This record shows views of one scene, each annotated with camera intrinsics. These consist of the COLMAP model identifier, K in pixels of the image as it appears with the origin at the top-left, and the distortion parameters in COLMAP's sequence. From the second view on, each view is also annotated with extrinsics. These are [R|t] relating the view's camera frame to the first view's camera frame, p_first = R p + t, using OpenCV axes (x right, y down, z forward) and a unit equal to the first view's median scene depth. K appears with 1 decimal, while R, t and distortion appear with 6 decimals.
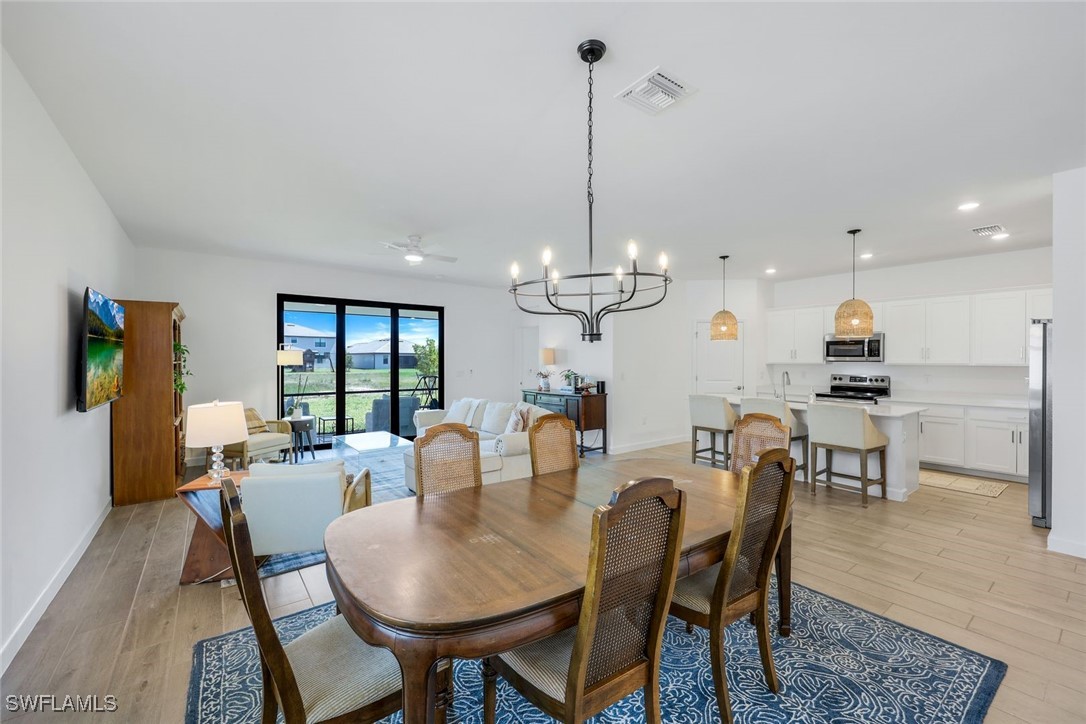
lens RADIAL K [[439.5, 0, 538.6], [0, 439.5, 361.4], [0, 0, 1]] dist [0.001471, 0.000072]
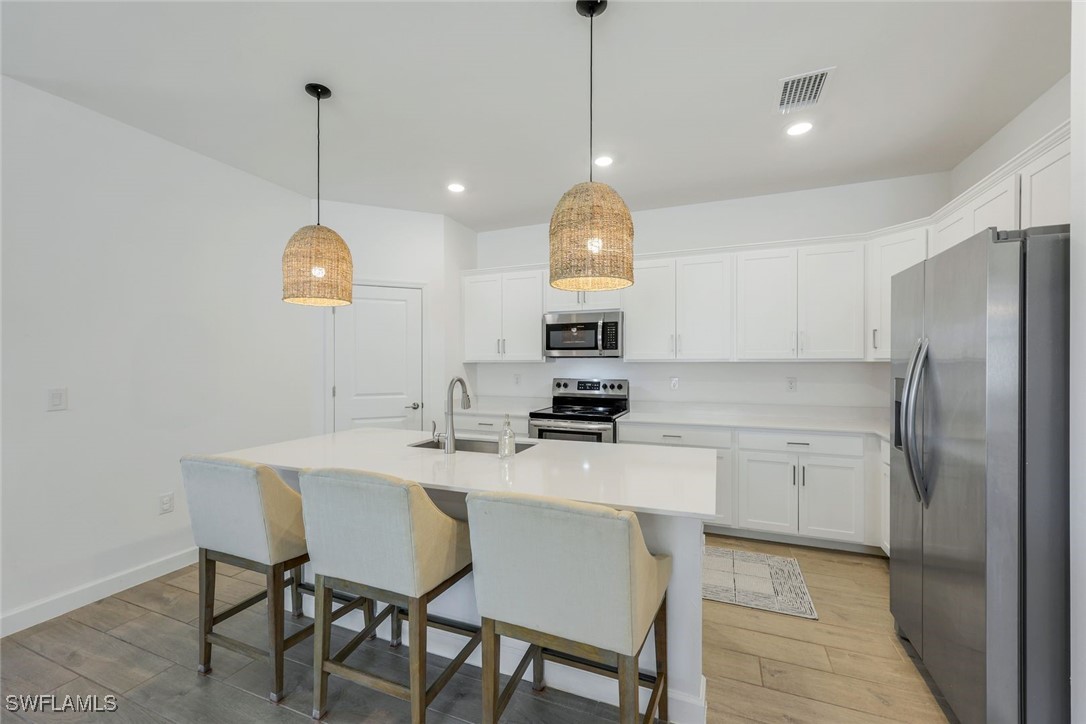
lens RADIAL K [[439.5, 0, 538.6], [0, 439.5, 361.4], [0, 0, 1]] dist [0.001471, 0.000072]
pose [[0.859481, -0.003521, 0.511156, 0.354327], [0.005998, 0.999977, -0.003198, 0.007527], [-0.511133, 0.005814, 0.859482, 0.511685]]
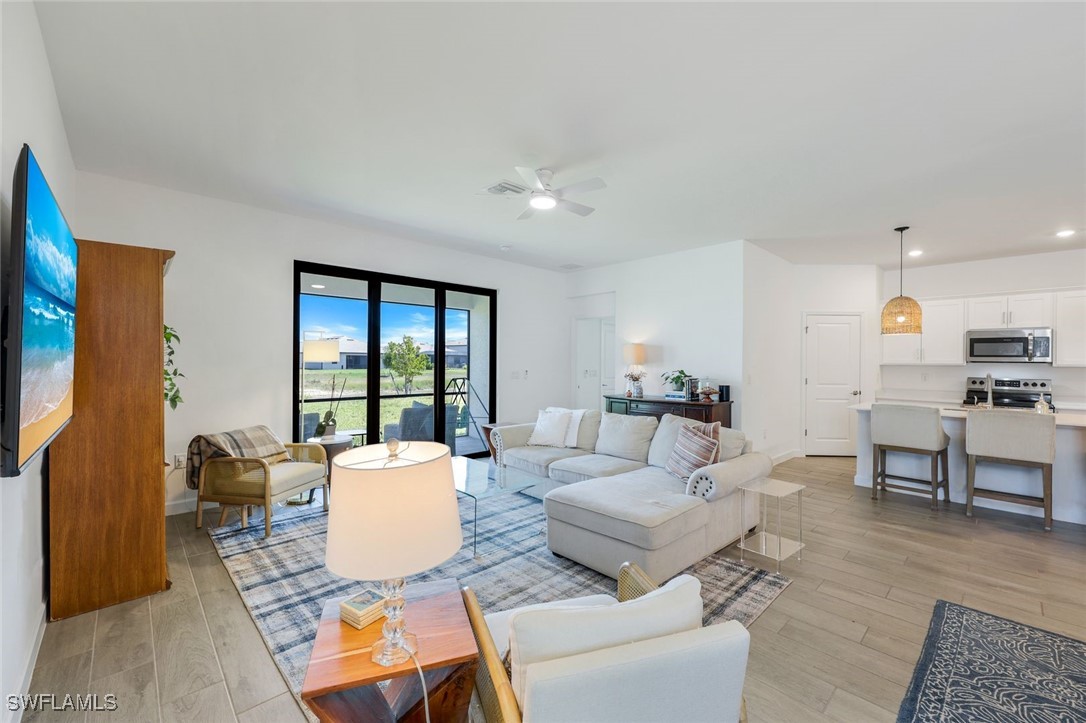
lens RADIAL K [[439.5, 0, 538.6], [0, 439.5, 360.9], [0, 0, 1]] dist [0.001471, 0.000072]
pose [[0.993753, 0.006966, 0.111381, -0.285369], [-0.006548, 0.999970, -0.004120, 0.006890], [-0.111407, 0.003365, 0.993769, 0.261511]]
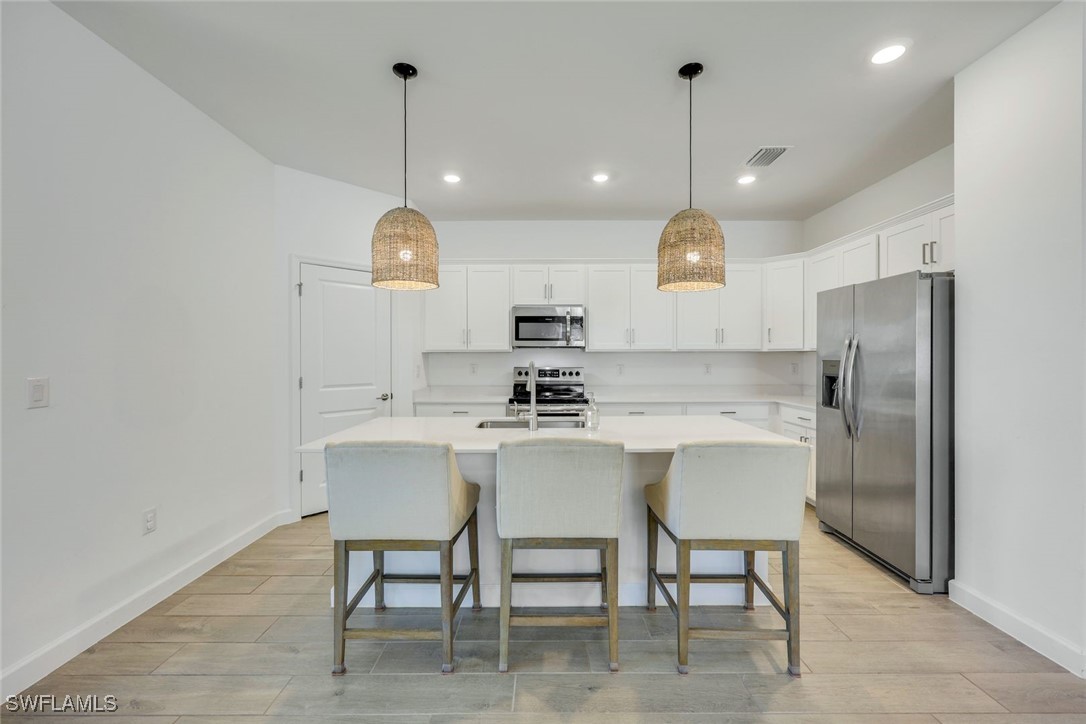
lens RADIAL K [[440.5, 0, 541.7], [0, 440.5, 358.1], [0, 0, 1]] dist [-0.000511, -0.000024]
pose [[0.601864, -0.006797, 0.798570, 0.166525], [0.005644, 0.999975, 0.004257, 0.014114], [-0.798579, 0.001945, 0.601887, 0.611084]]
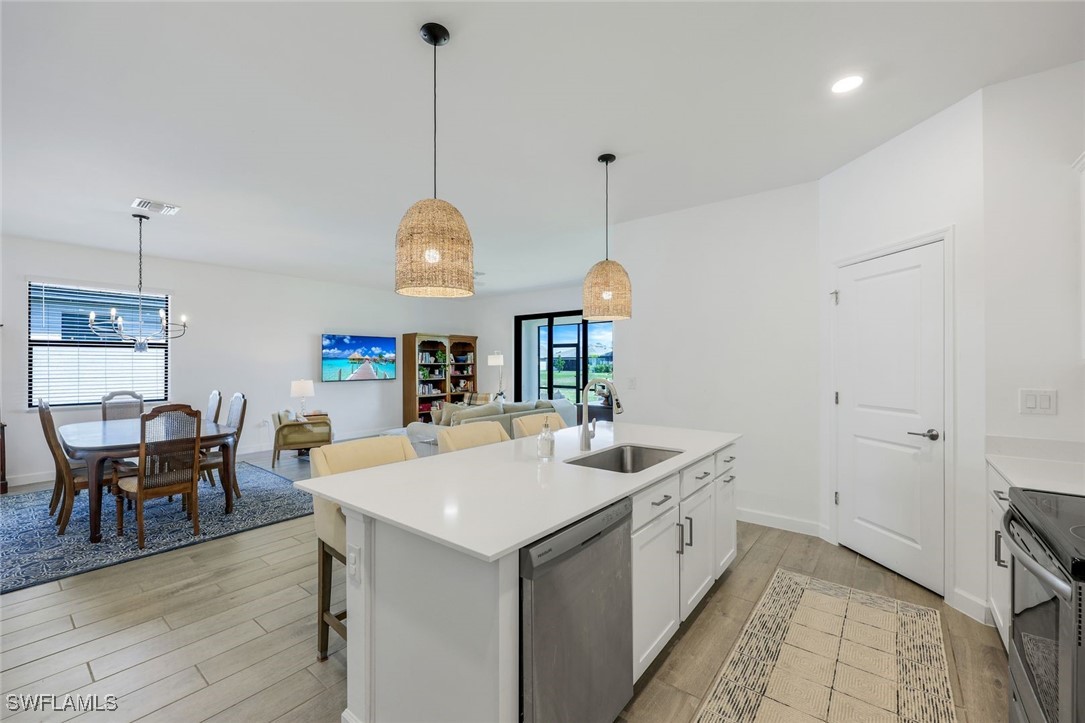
lens RADIAL K [[437.8, 0, 537.8], [0, 437.8, 361.9], [0, 0, 1]] dist [-0.000995, -0.000182]
pose [[0.250089, -0.007647, -0.968193, 0.821193], [0.000909, 0.999970, -0.007663, 0.007431], [0.968222, 0.001036, 0.250089, 0.719499]]
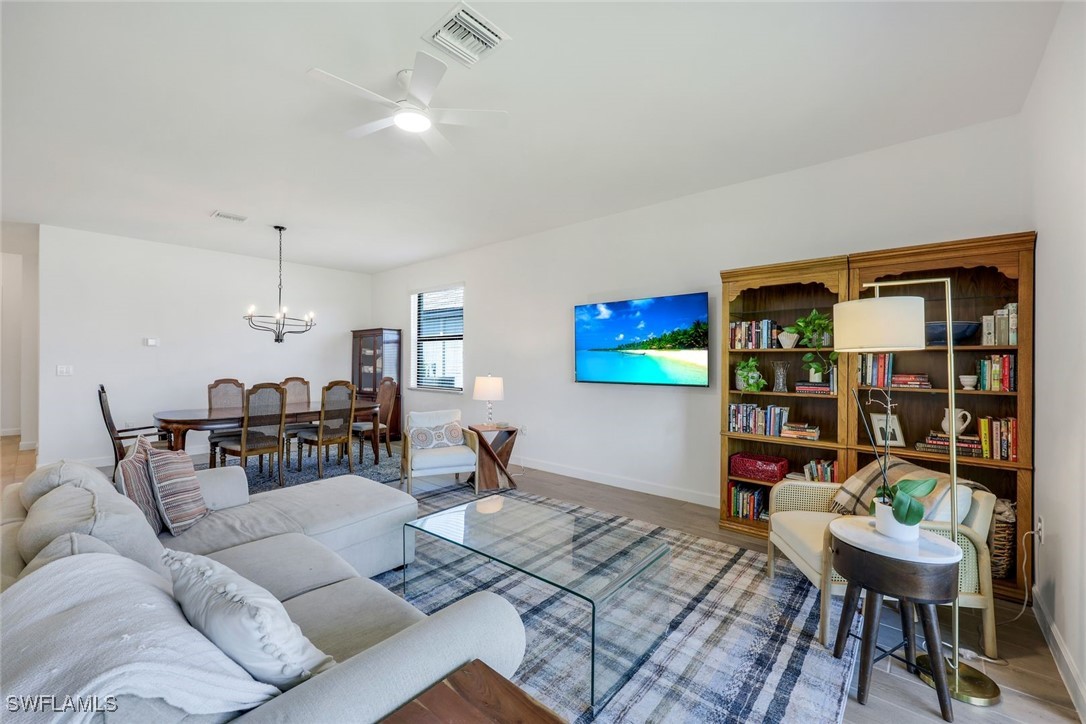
lens RADIAL K [[440.5, 0, 541.7], [0, 440.5, 358.1], [0, 0, 1]] dist [-0.000511, -0.000024]
pose [[-0.975477, -0.001762, -0.220096, -0.248106], [-0.002215, 0.999996, 0.001809, 0.010910], [0.220092, 0.002252, -0.975476, 1.164153]]
